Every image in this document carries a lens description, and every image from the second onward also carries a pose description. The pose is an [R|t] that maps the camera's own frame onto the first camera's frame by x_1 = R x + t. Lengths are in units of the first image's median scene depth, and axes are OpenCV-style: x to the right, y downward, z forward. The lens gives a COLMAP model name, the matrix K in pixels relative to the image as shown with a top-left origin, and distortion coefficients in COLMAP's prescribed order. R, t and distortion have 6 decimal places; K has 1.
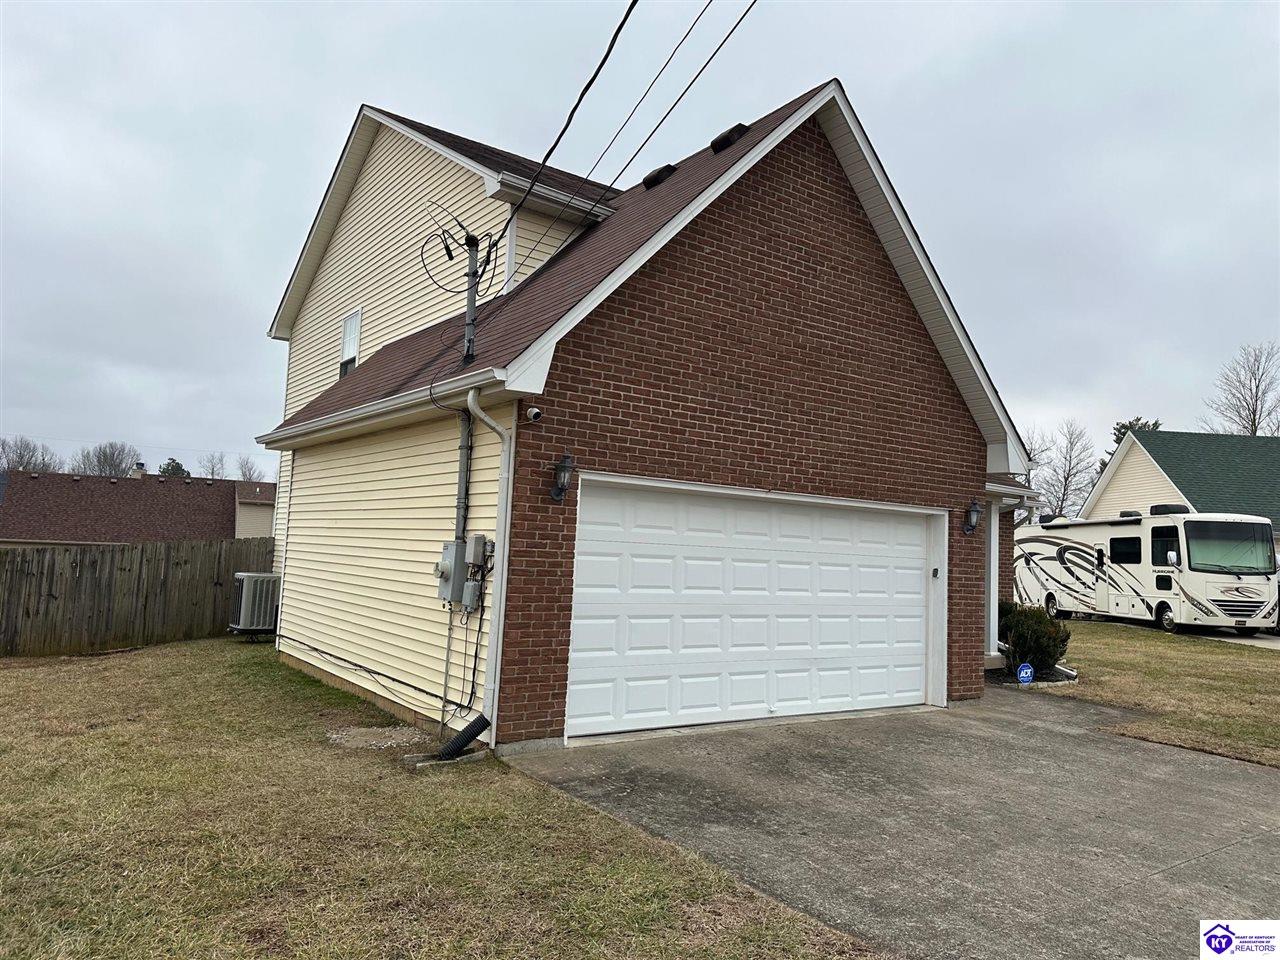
lens RADIAL K [[882.9, 0, 652.2], [0, 882.9, 470.5], [0, 0, 1]] dist [0.156423, -0.190293]
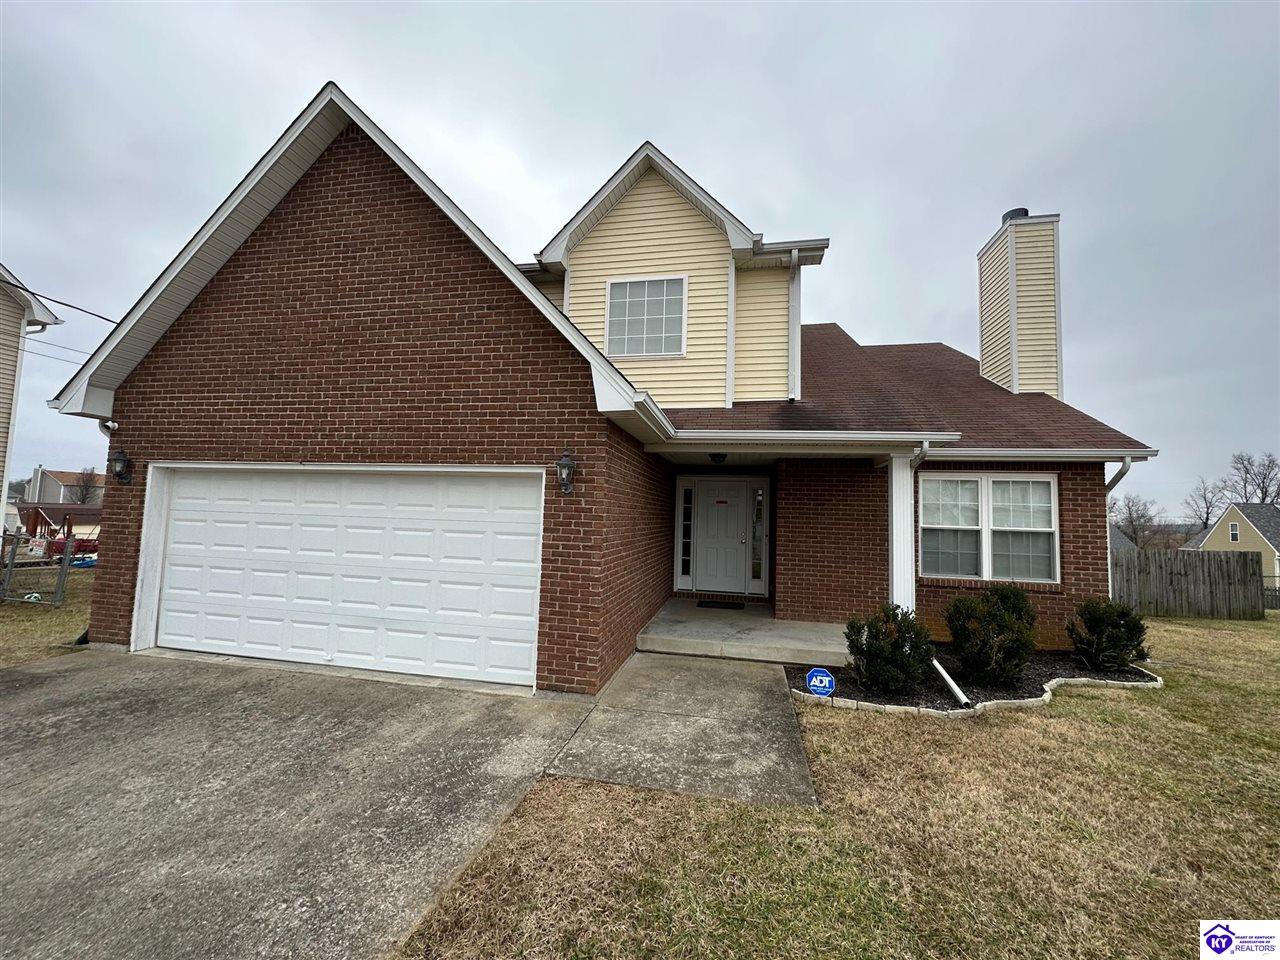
lens RADIAL K [[509.2, 0, 643.3], [0, 509.2, 478.1], [0, 0, 1]] dist [-0.000419, -0.000147]
pose [[0.672370, -0.079690, -0.735913, 0.882269], [0.064776, 0.996708, -0.048748, 0.099584], [0.737375, -0.014893, 0.675319, 0.864321]]
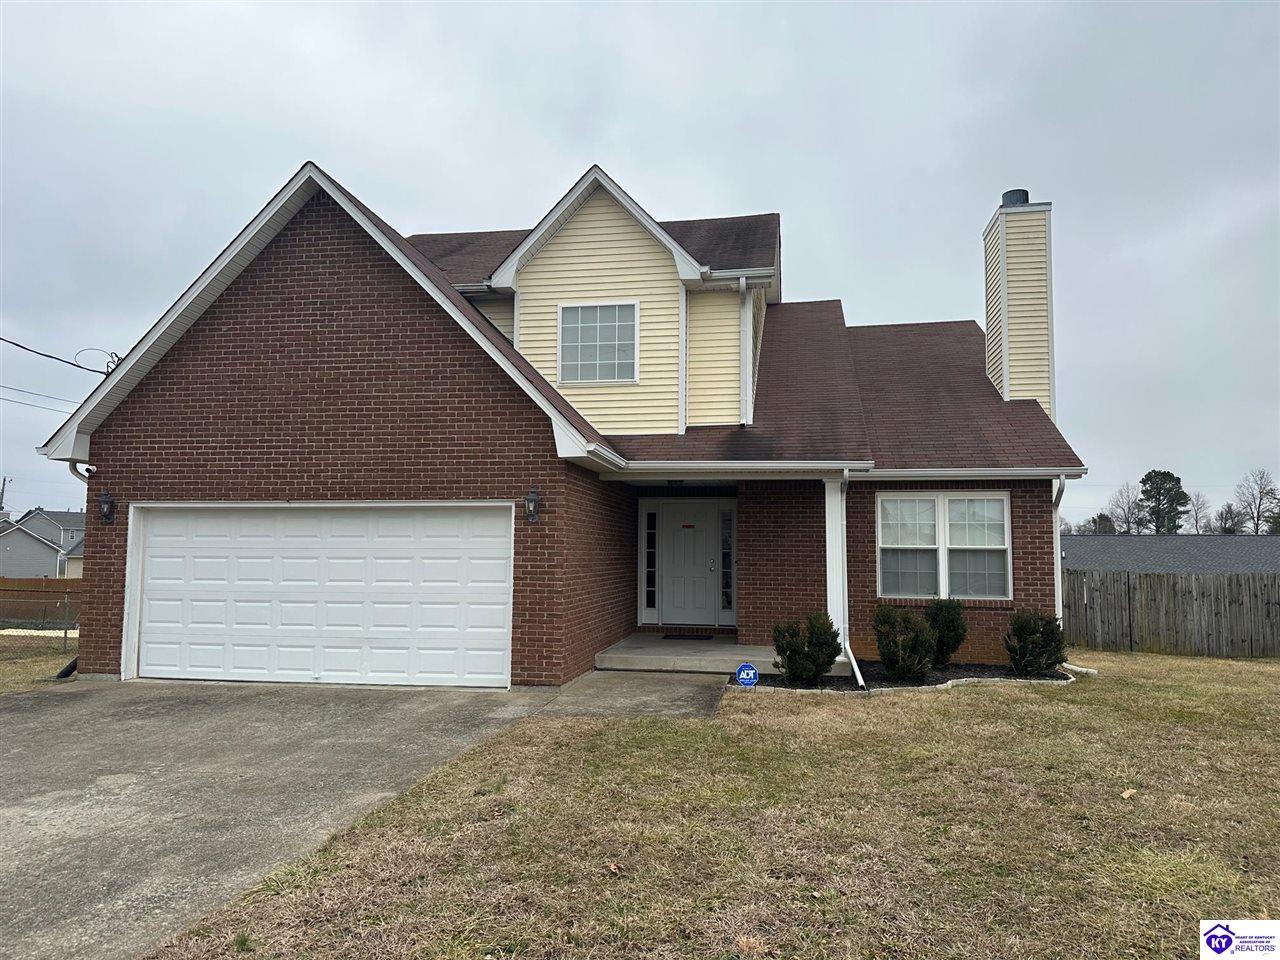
lens RADIAL K [[880.4, 0, 640.0], [0, 880.4, 480.0], [0, 0, 1]] dist [0.132937, -0.190725]
pose [[0.691681, -0.100970, -0.715110, 1.358140], [0.088498, 0.994566, -0.054829, 0.104295], [0.716761, -0.025361, 0.696858, 0.463756]]
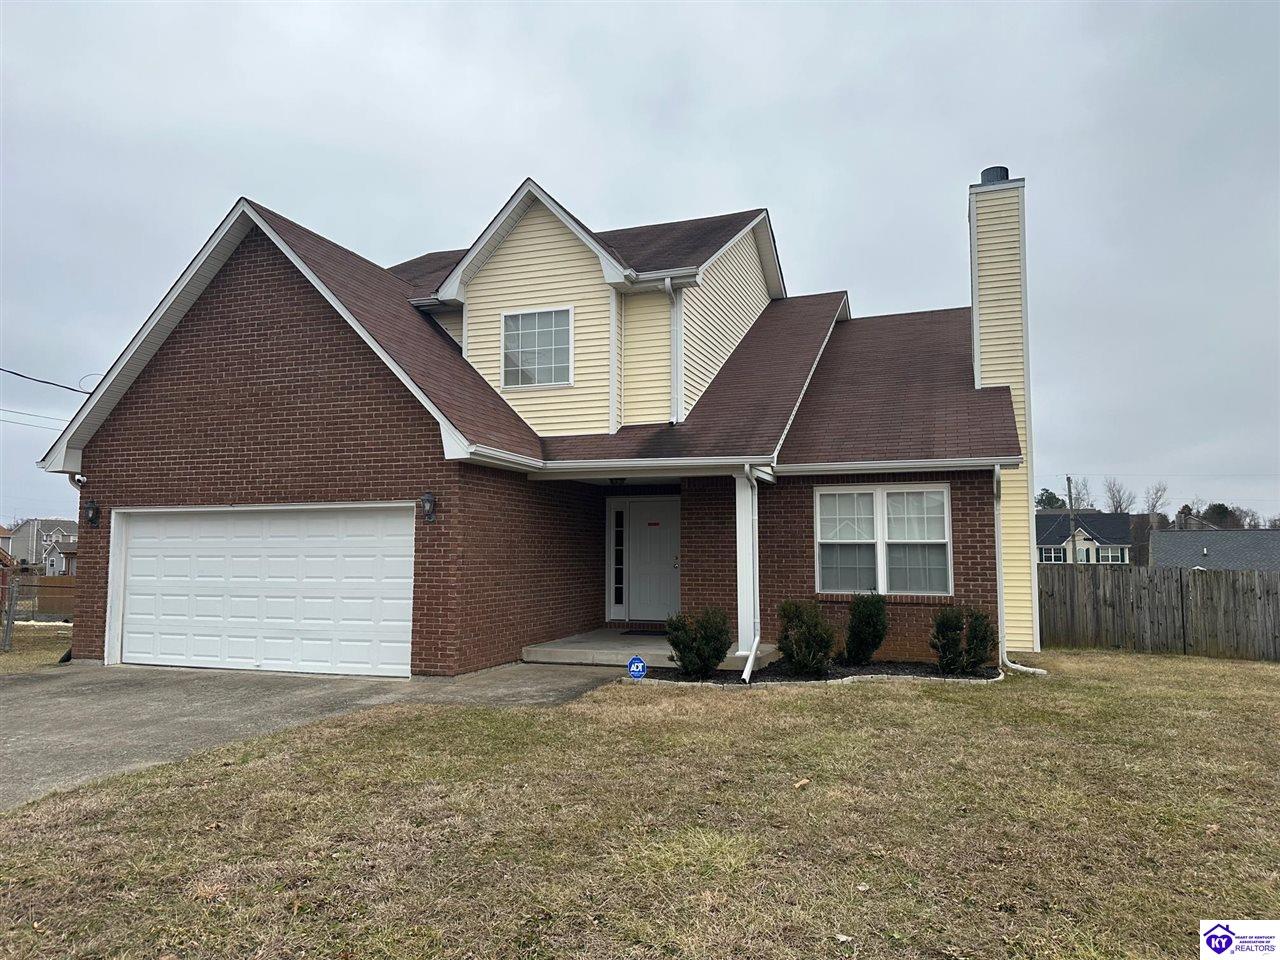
lens RADIAL K [[880.4, 0, 640.0], [0, 880.4, 480.0], [0, 0, 1]] dist [0.132937, -0.190725]
pose [[0.558077, -0.114892, -0.821797, 1.612347], [0.098099, 0.992558, -0.072146, 0.144551], [0.823970, -0.040355, 0.565194, 0.718798]]
